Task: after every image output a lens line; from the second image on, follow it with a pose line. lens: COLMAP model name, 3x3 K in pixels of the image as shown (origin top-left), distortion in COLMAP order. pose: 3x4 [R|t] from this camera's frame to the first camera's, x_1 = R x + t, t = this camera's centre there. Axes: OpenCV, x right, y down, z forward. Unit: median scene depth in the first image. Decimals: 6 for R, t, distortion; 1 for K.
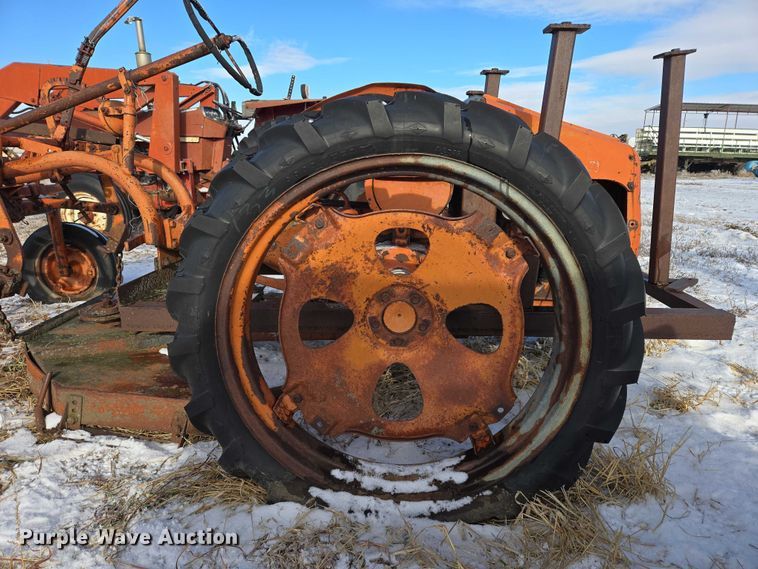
lens RADIAL K [[503.5, 0, 379.0], [0, 503.5, 284.5], [0, 0, 1]] dist [0.077117, -0.067118]
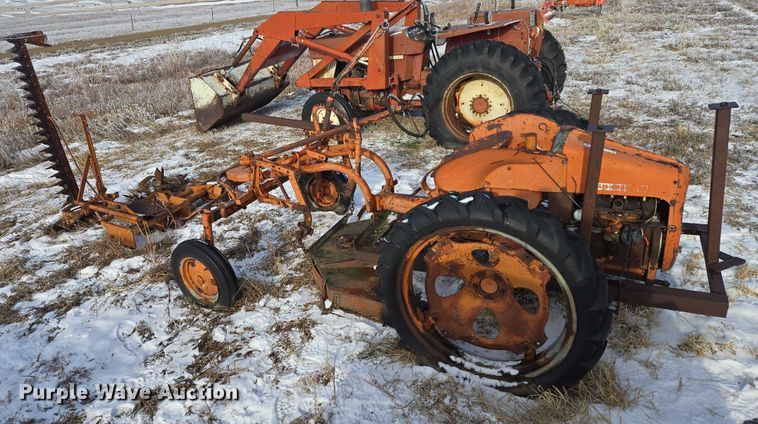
lens RADIAL K [[525.3, 0, 364.8], [0, 525.3, 199.2], [0, 0, 1]] dist [0.050877, -0.001275]
pose [[0.910024, 0.063915, -0.409599, 0.425616], [0.008749, 0.984862, 0.173119, -0.628162], [0.414463, -0.161126, 0.895689, -0.948021]]
